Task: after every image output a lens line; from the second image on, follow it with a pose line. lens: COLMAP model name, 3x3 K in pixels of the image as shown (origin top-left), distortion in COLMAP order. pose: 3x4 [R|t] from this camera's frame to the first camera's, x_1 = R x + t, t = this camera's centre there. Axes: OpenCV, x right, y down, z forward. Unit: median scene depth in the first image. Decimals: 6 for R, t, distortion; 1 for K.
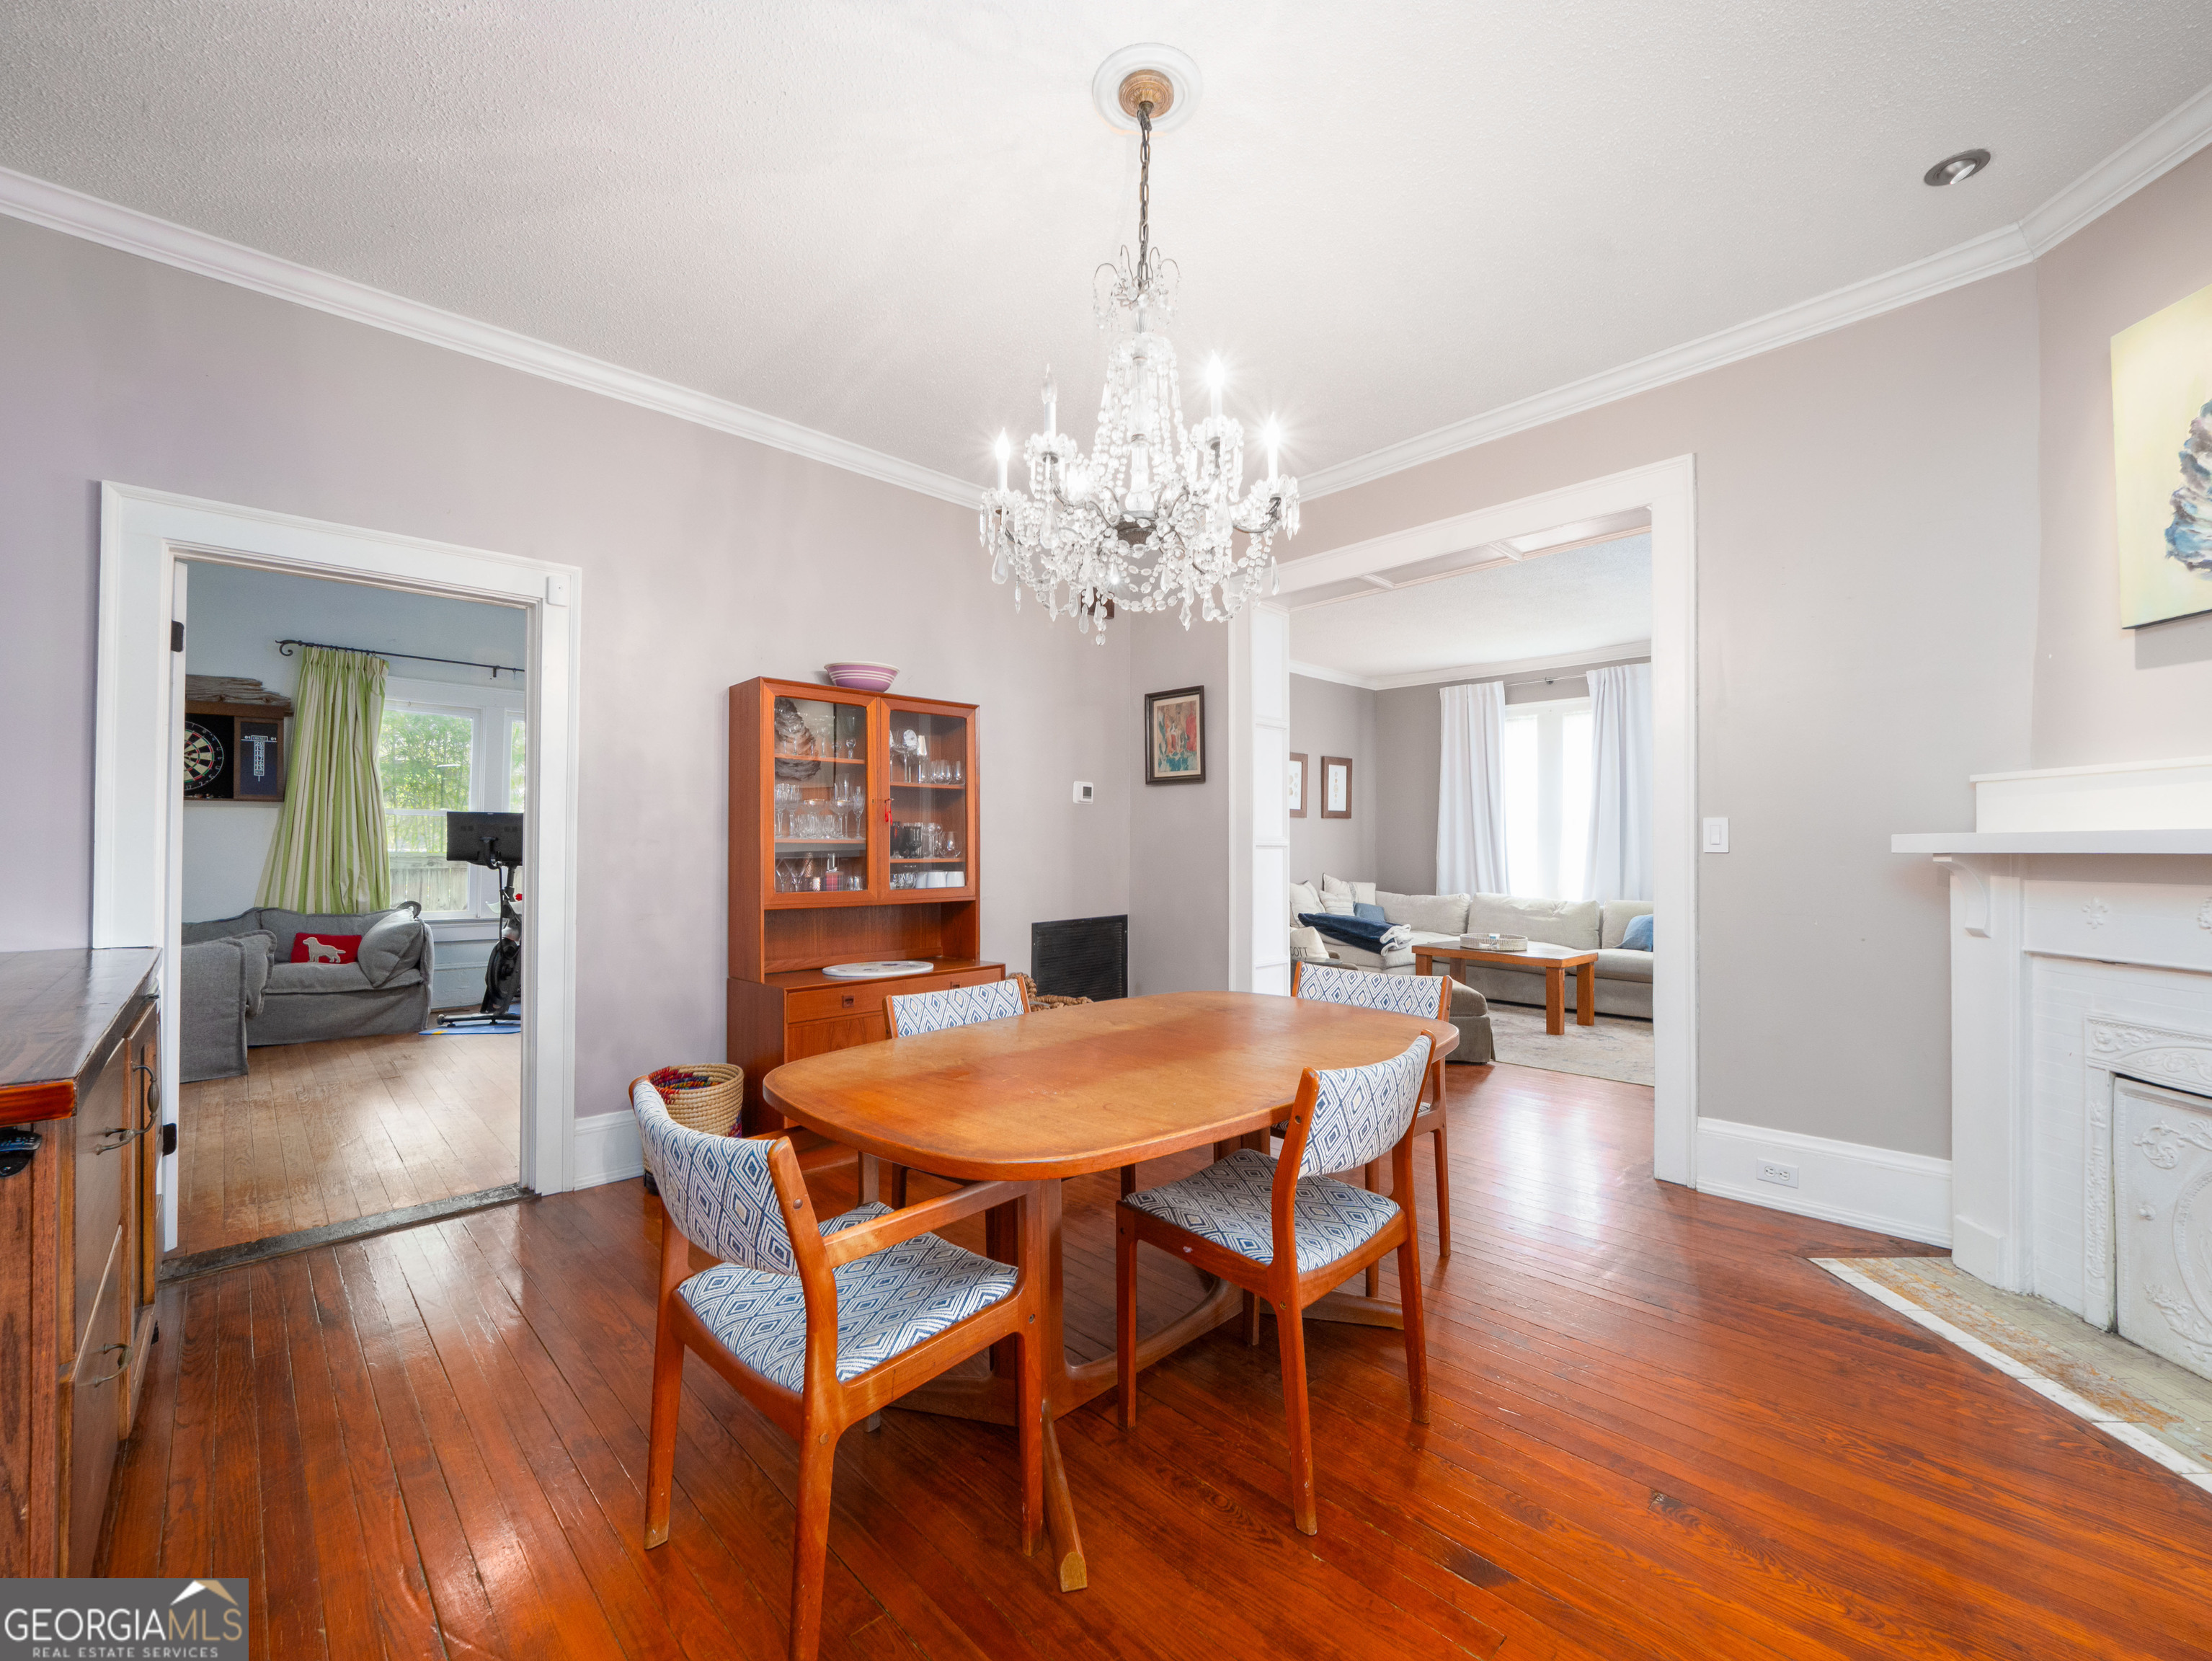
lens RADIAL K [[922.8, 0, 1119.4], [0, 922.8, 831.8], [0, 0, 1]] dist [-0.000558, -0.004240]
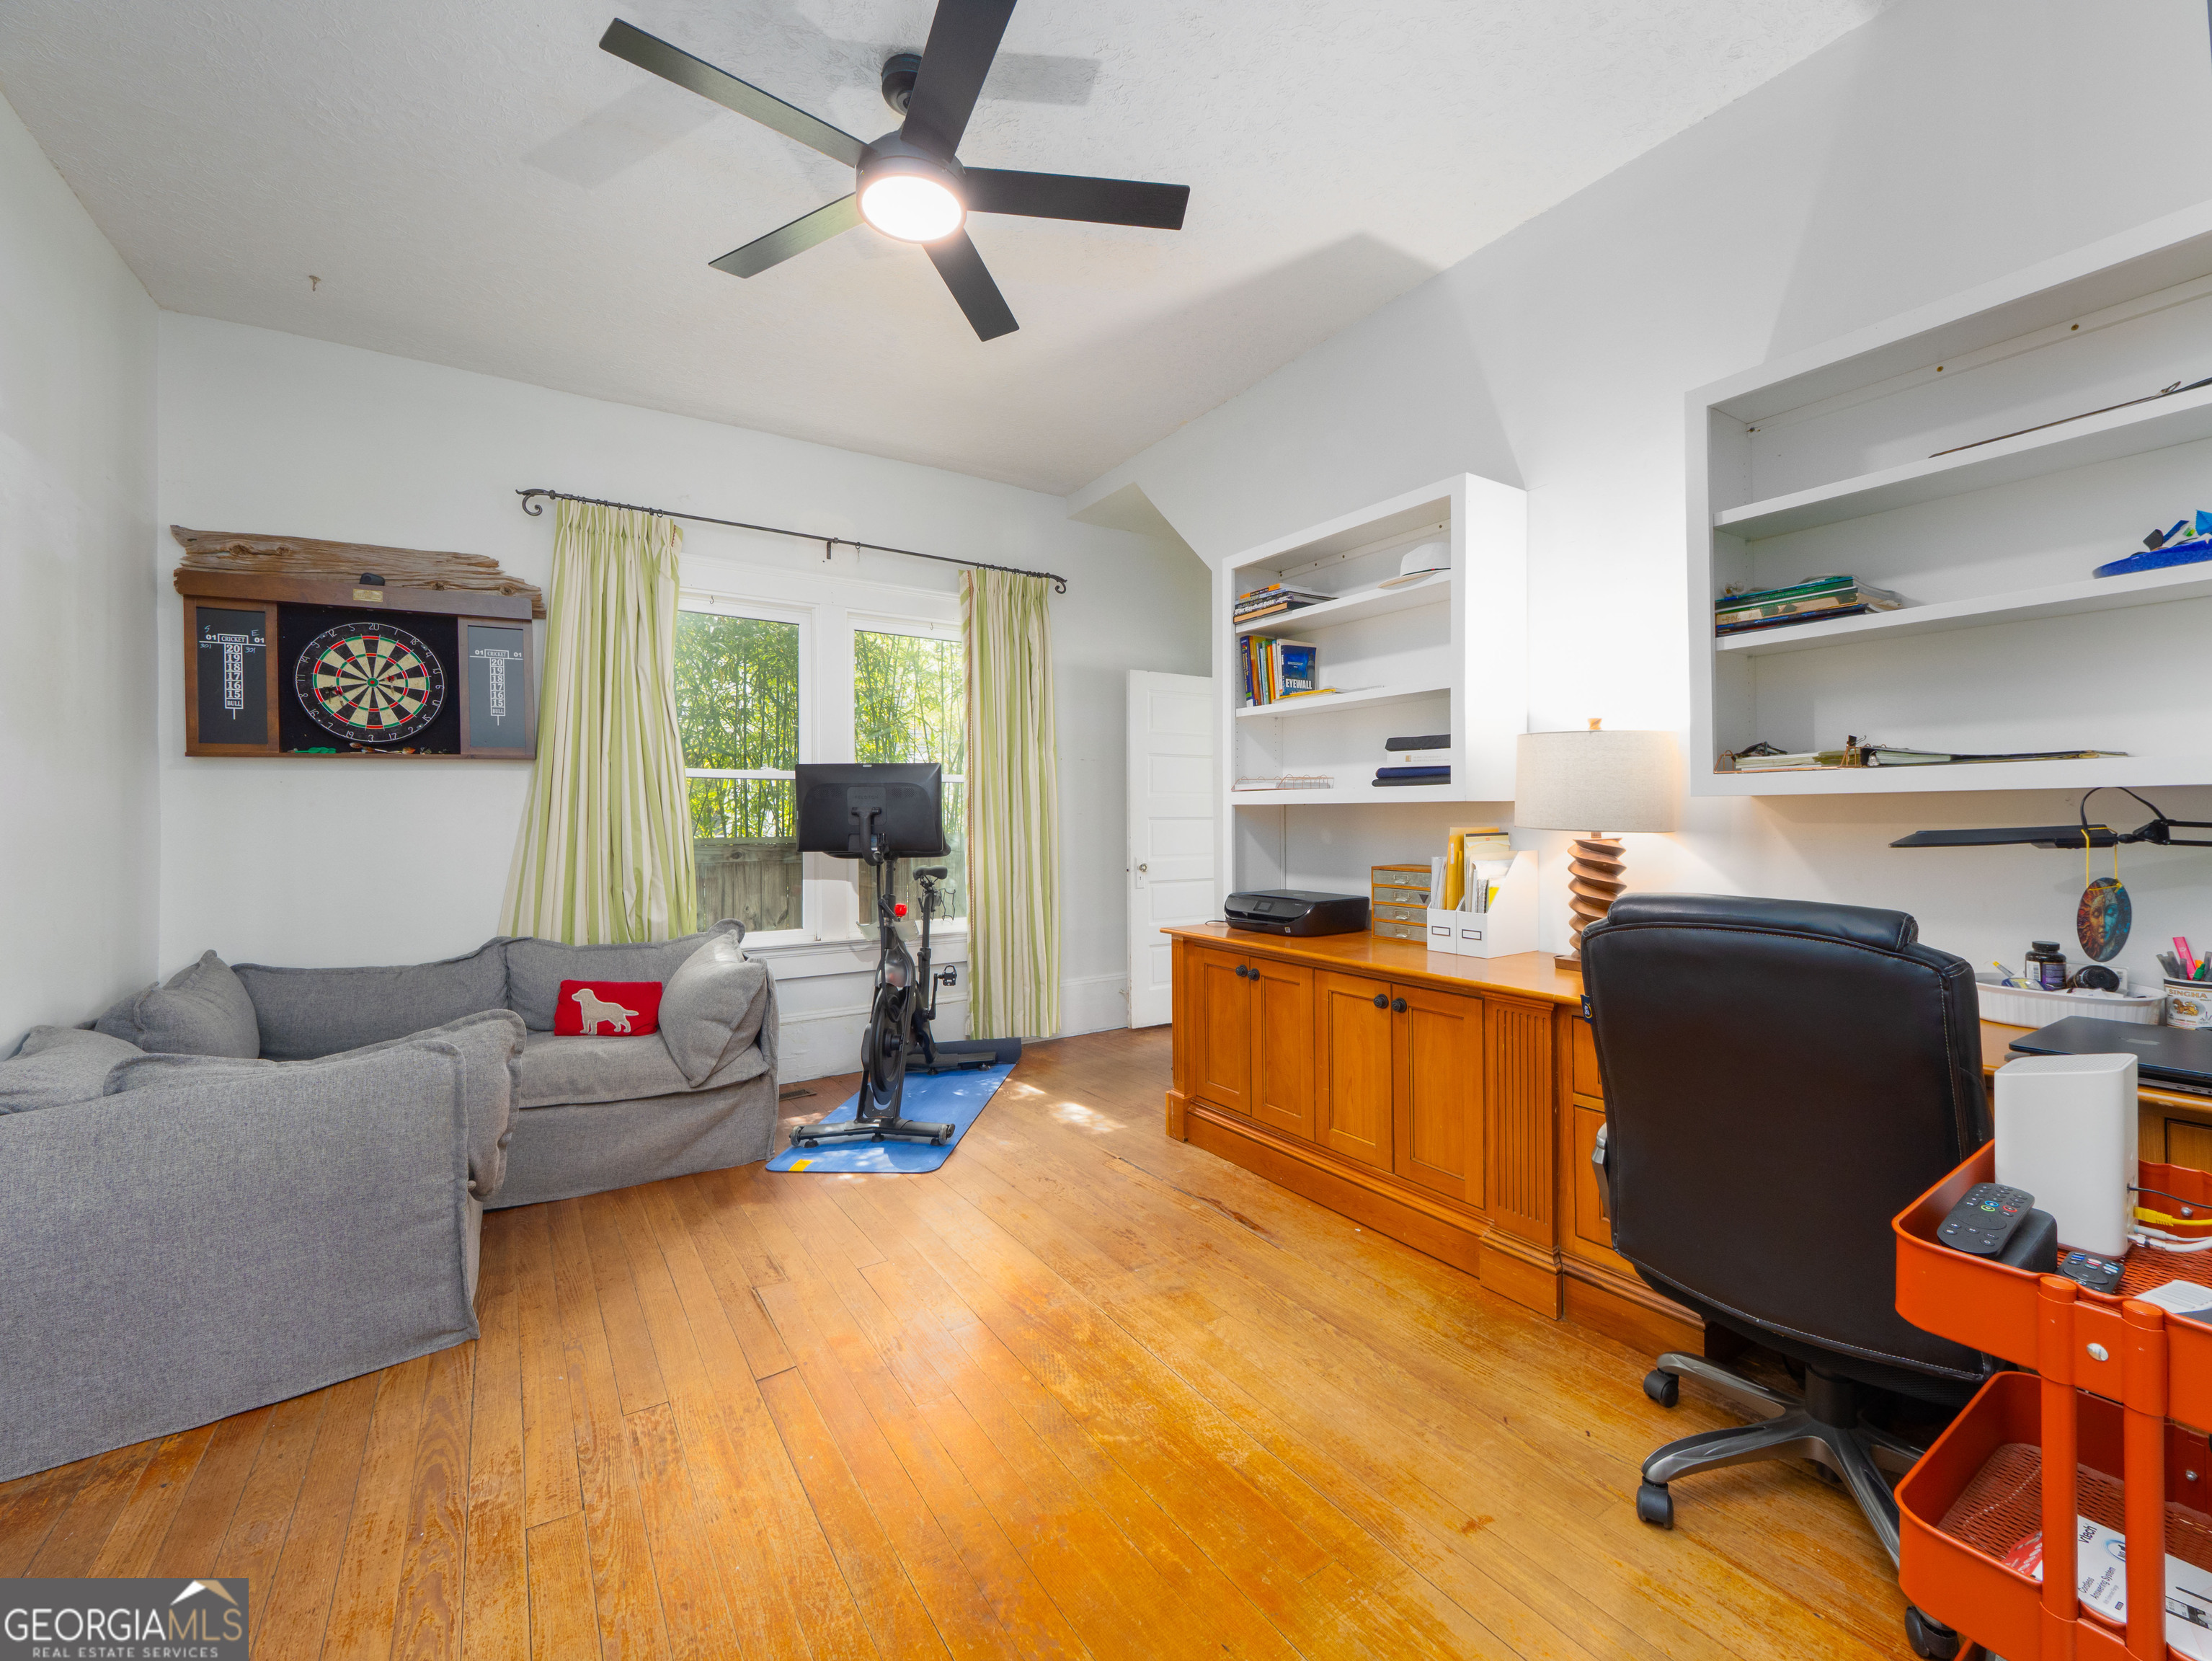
lens RADIAL K [[922.8, 0, 1137.5], [0, 922.8, 815.1], [0, 0, 1]] dist [-0.000558, -0.004240]
pose [[0.986052, -0.025634, -0.164452, -0.439895], [0.026576, 0.999641, 0.003531, 0.013101], [0.164303, -0.007852, 0.986379, 0.488884]]
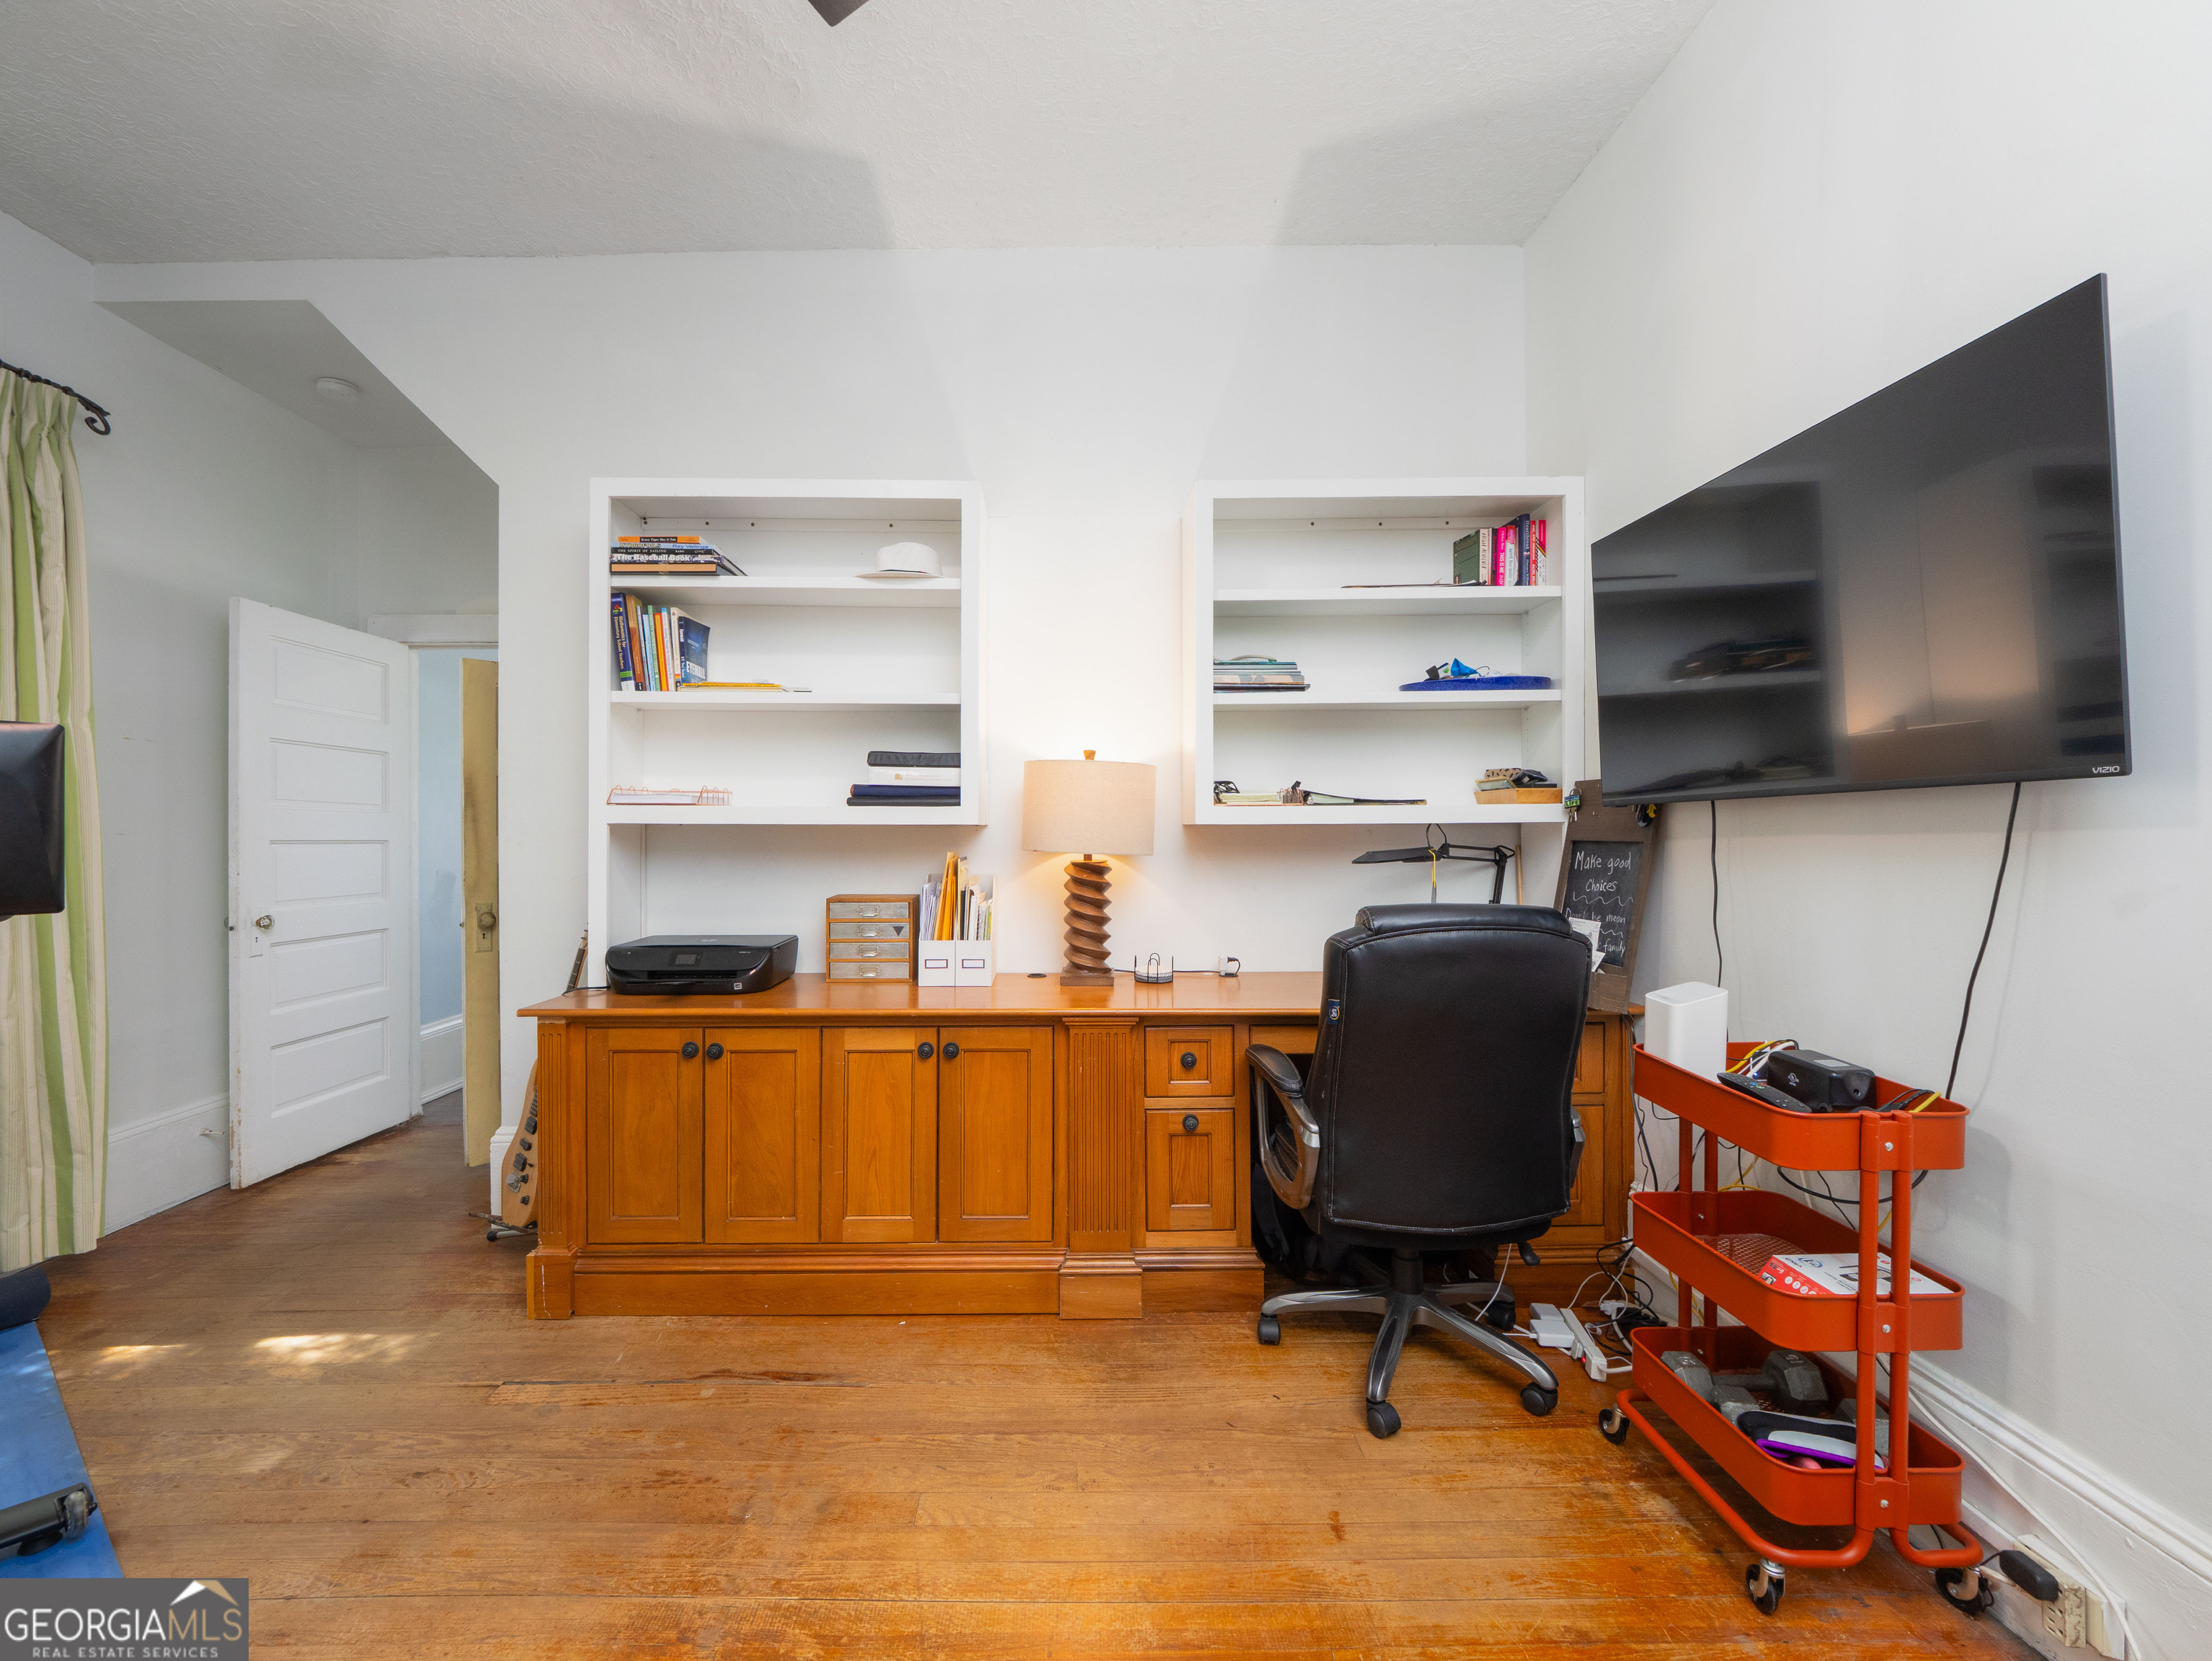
lens RADIAL K [[922.8, 0, 1103.8], [0, 922.8, 835.9], [0, 0, 1]] dist [-0.000558, -0.004240]
pose [[0.687641, -0.018863, 0.725806, -0.465657], [0.007763, 0.999796, 0.018628, 0.012657], [-0.726009, -0.007175, 0.687647, 0.507156]]
